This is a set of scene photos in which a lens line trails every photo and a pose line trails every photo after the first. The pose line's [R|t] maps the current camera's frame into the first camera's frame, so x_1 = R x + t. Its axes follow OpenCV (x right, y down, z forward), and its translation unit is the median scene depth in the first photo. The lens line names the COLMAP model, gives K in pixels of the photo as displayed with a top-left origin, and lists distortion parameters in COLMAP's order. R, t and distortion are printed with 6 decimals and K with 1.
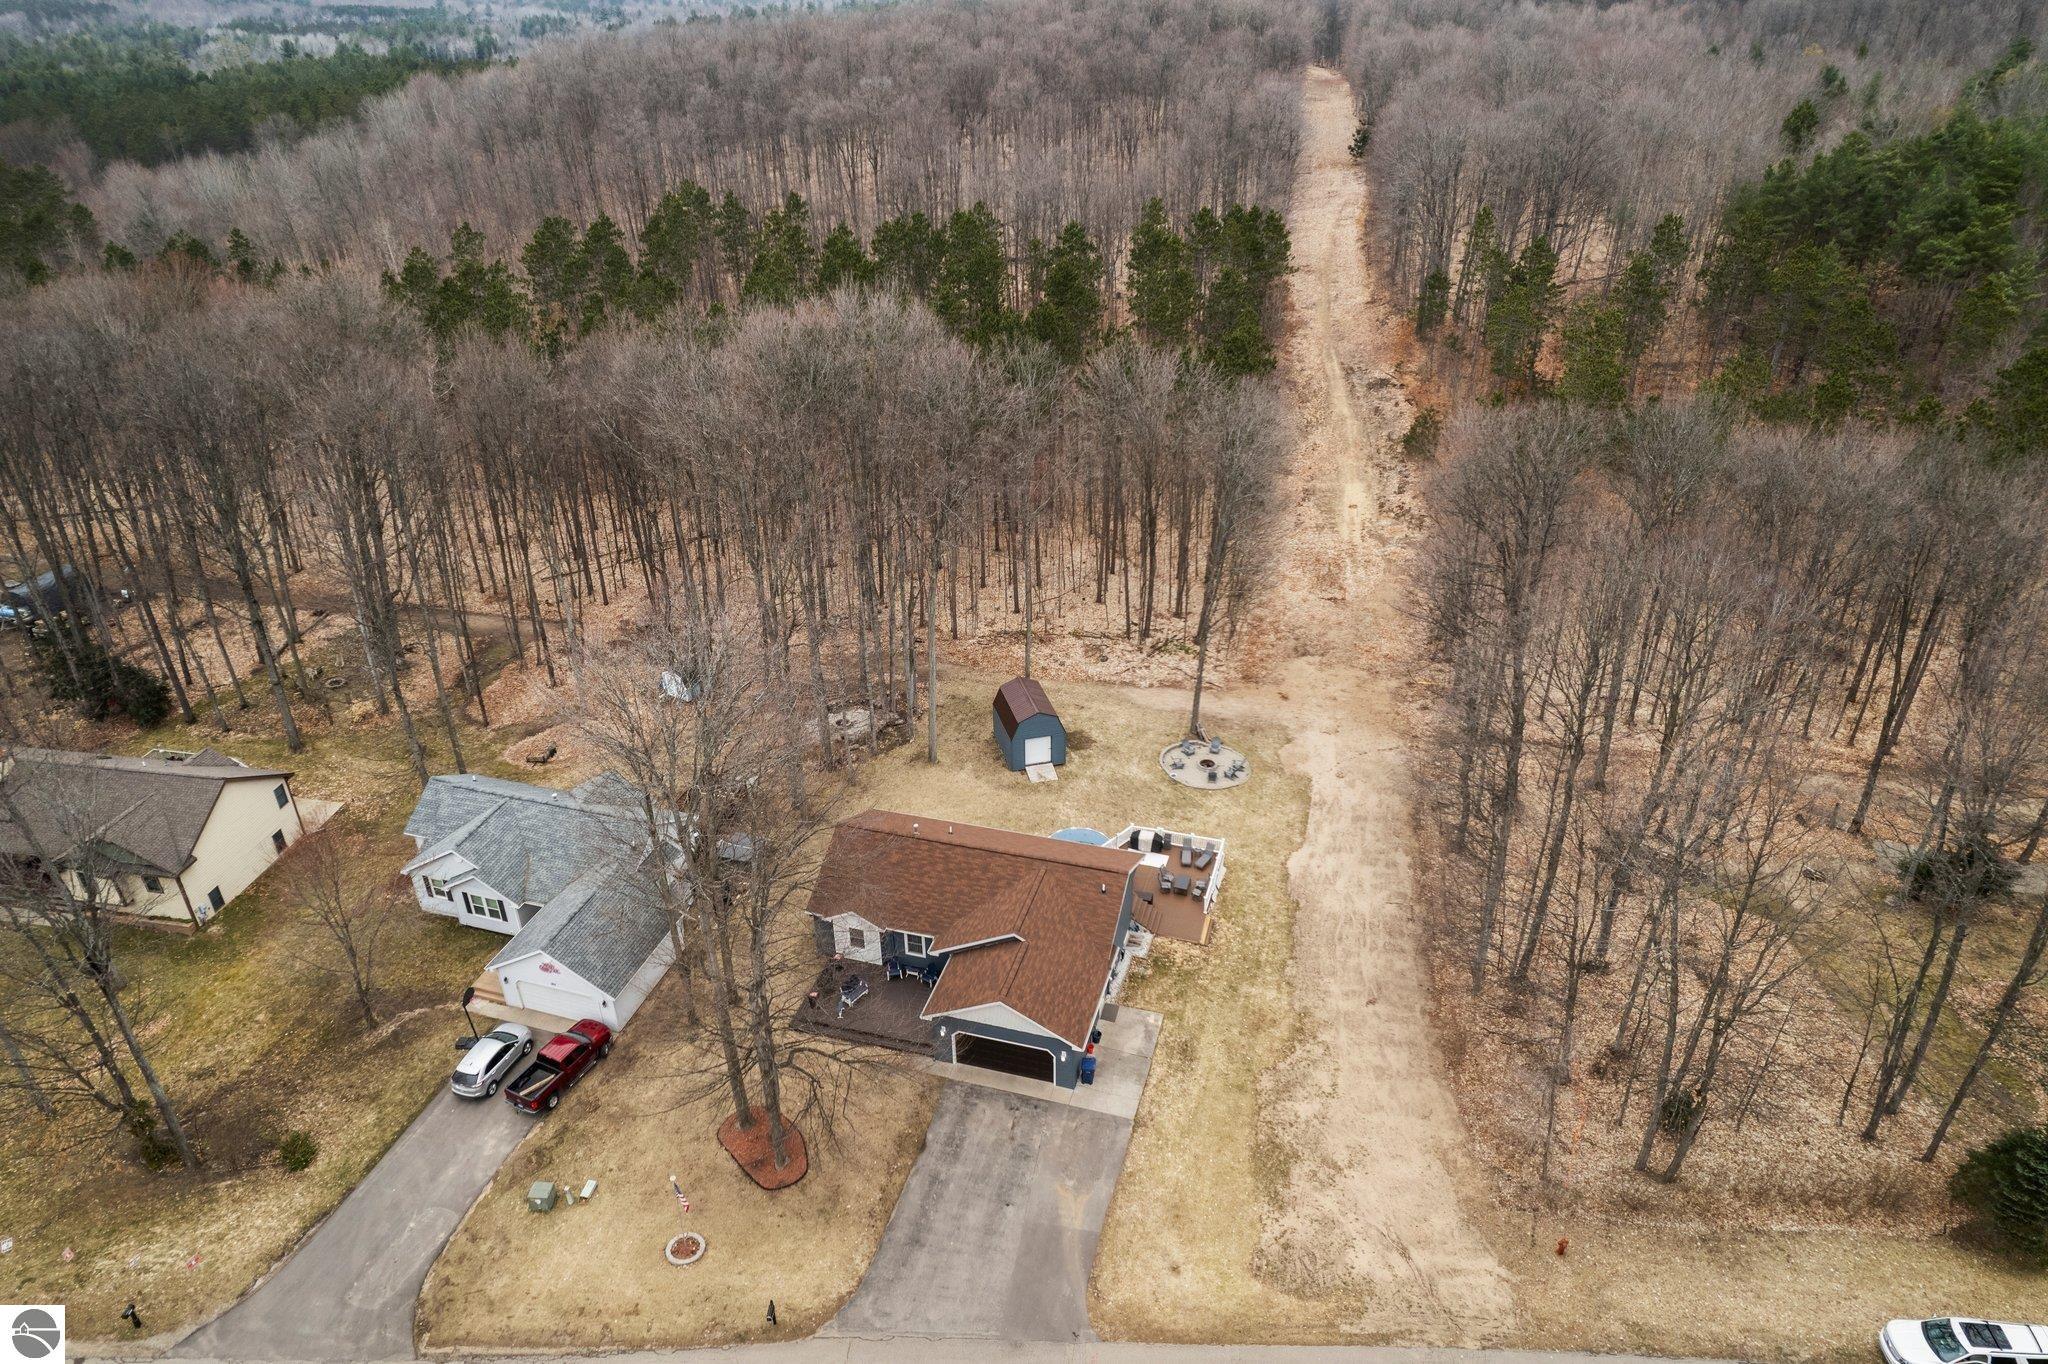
lens RADIAL K [[1322.6, 0, 1026.0], [0, 1322.6, 693.0], [0, 0, 1]] dist [-0.034916, 0.029883]
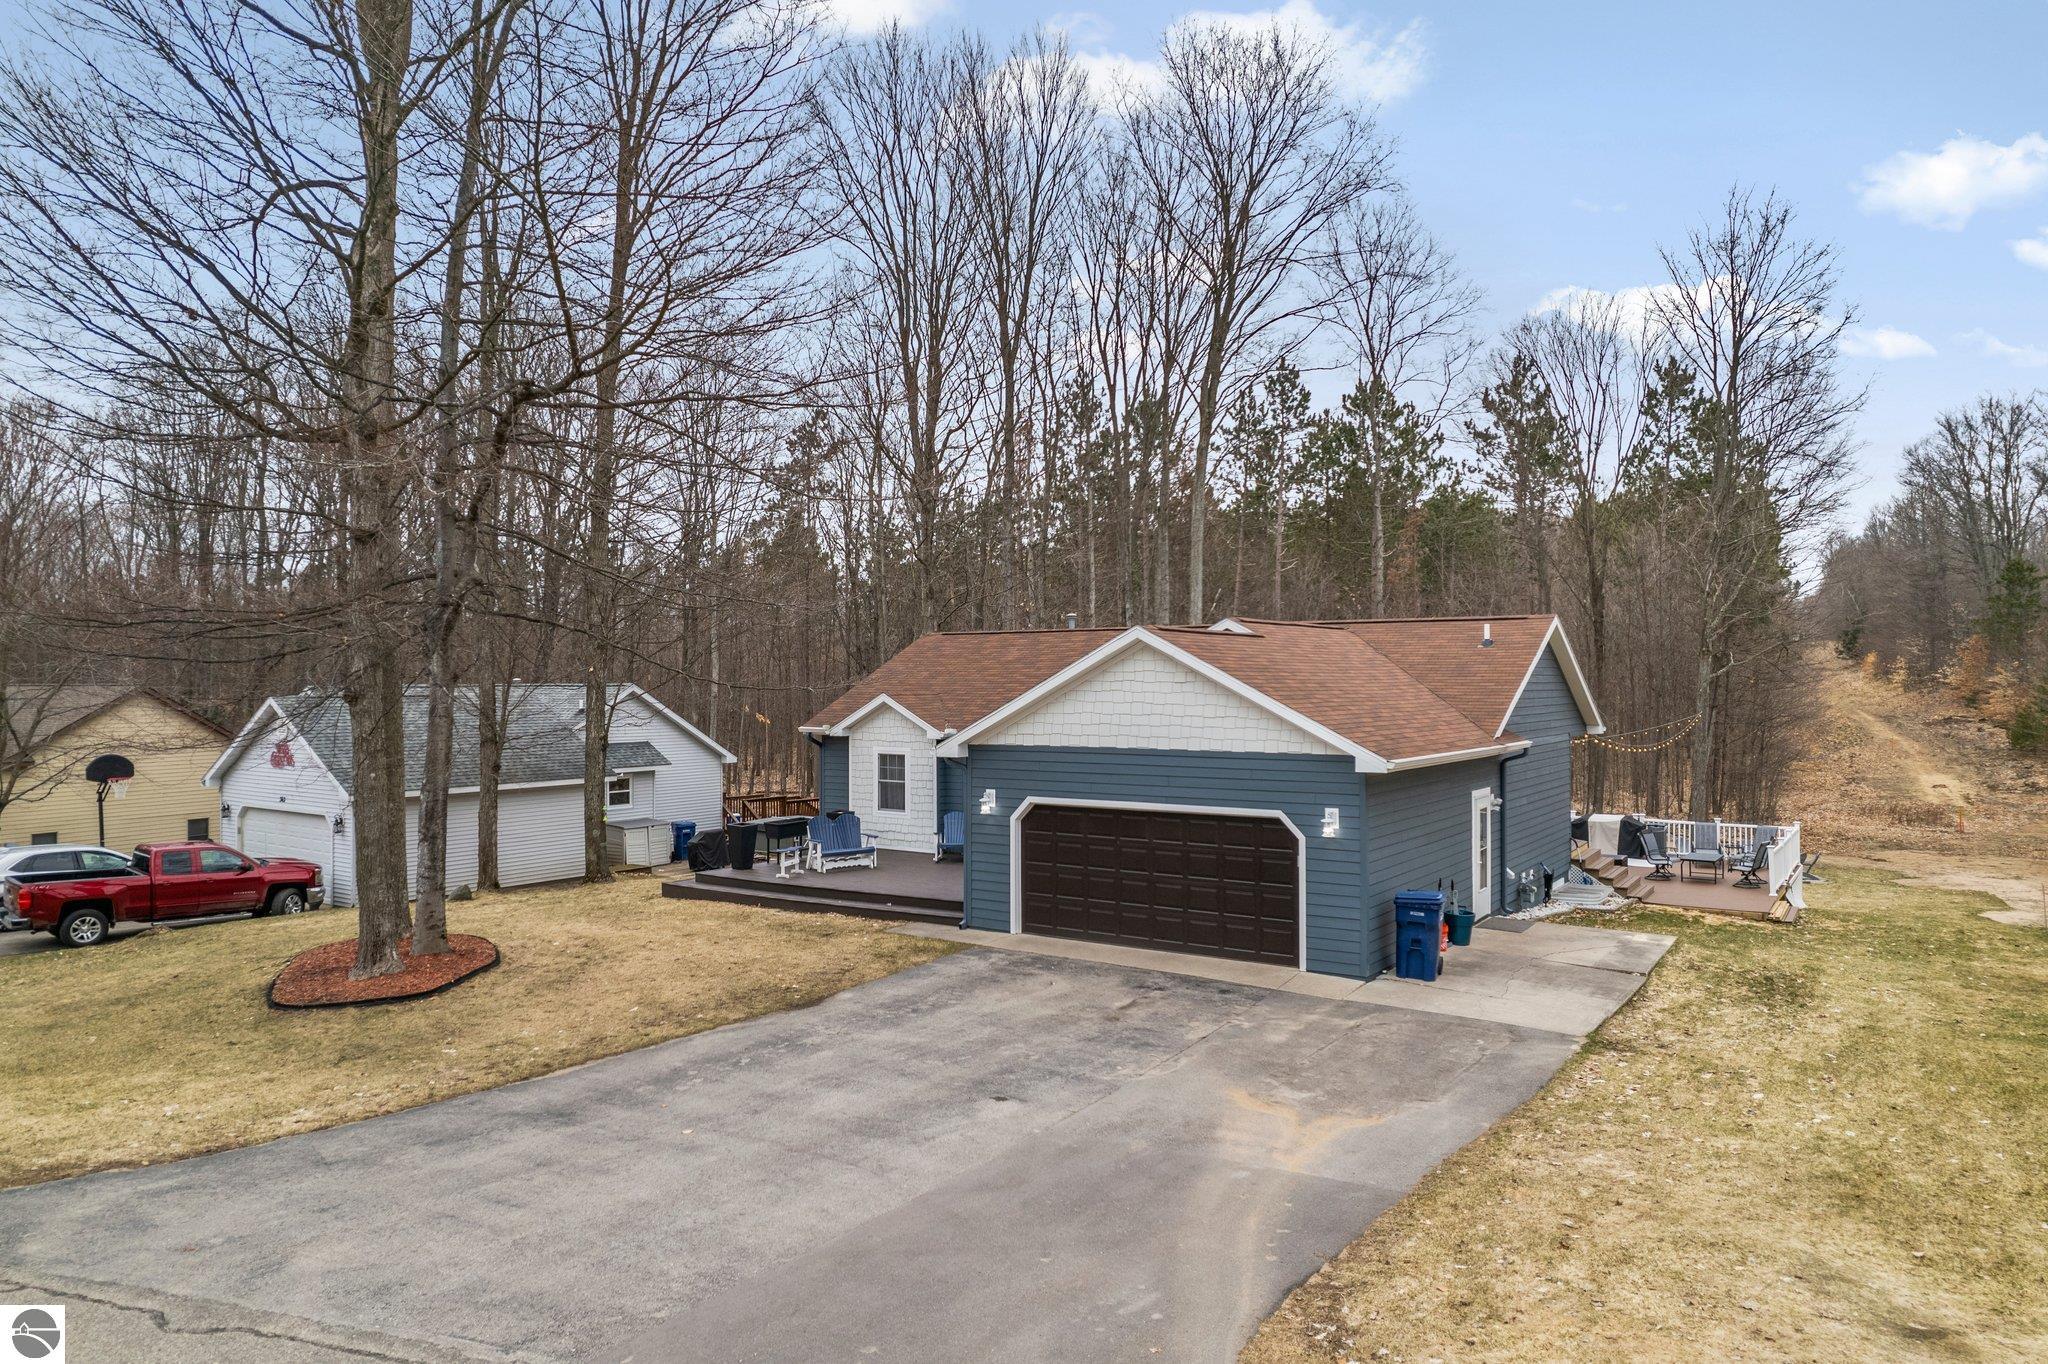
lens RADIAL K [[1322.6, 0, 1026.0], [0, 1322.6, 693.0], [0, 0, 1]] dist [-0.034916, 0.029883]
pose [[0.949054, 0.020908, -0.314419, 0.055617], [-0.172068, 0.870291, -0.461504, 0.394029], [0.263987, 0.492093, 0.829551, 0.707153]]
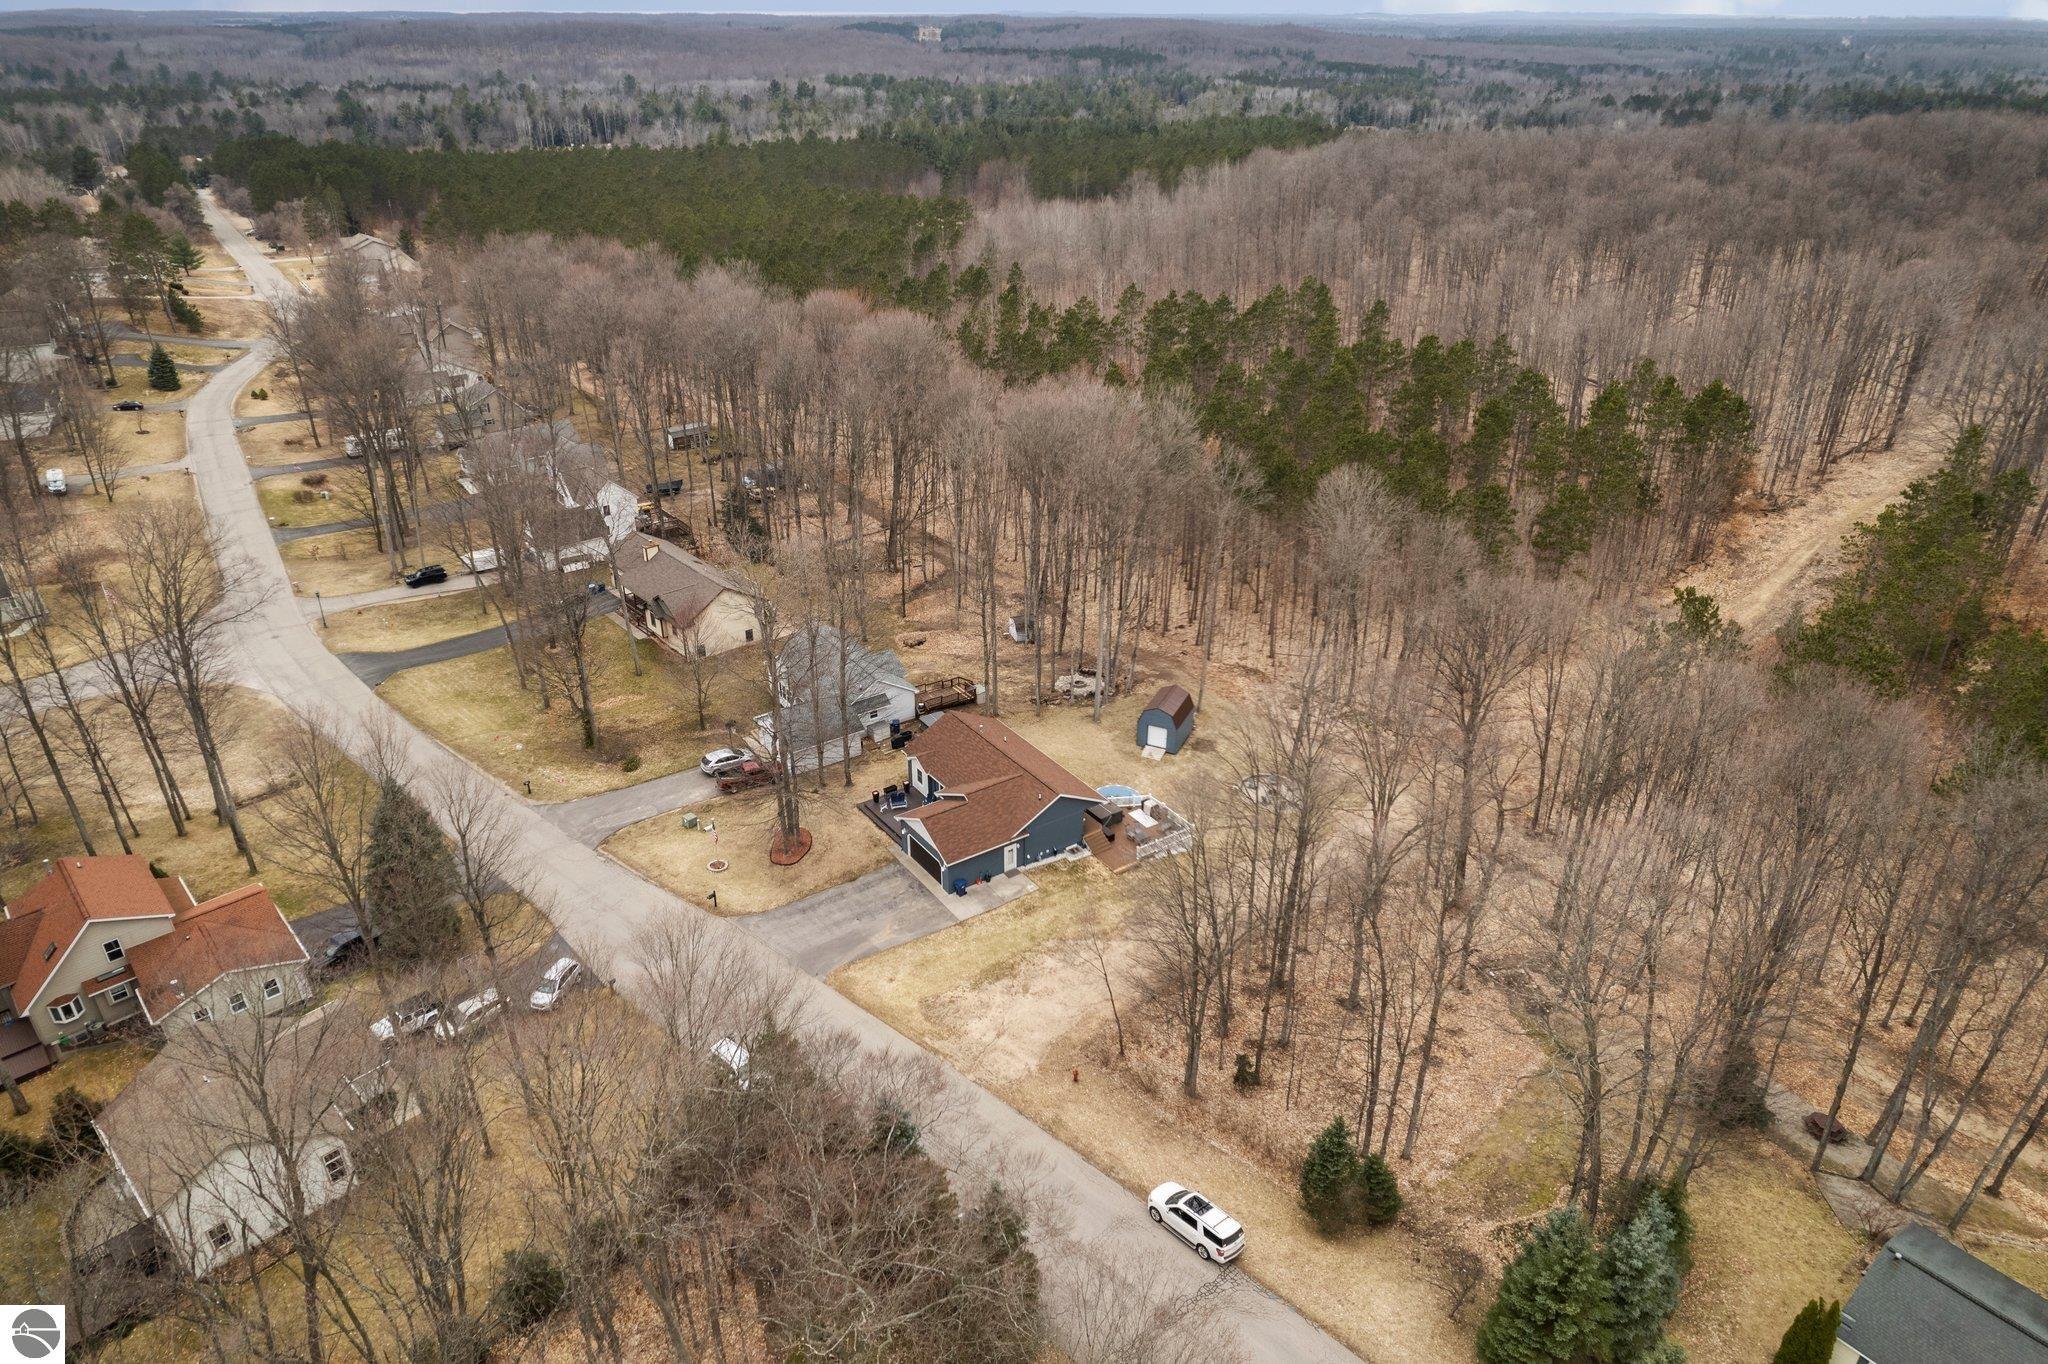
lens RADIAL K [[1322.6, 0, 1026.0], [0, 1322.6, 693.0], [0, 0, 1]] dist [-0.034916, 0.029883]
pose [[0.779781, 0.309766, -0.544047, 0.907274], [-0.326977, 0.942581, 0.068026, -0.068828], [0.533880, 0.124846, 0.836293, -0.320128]]
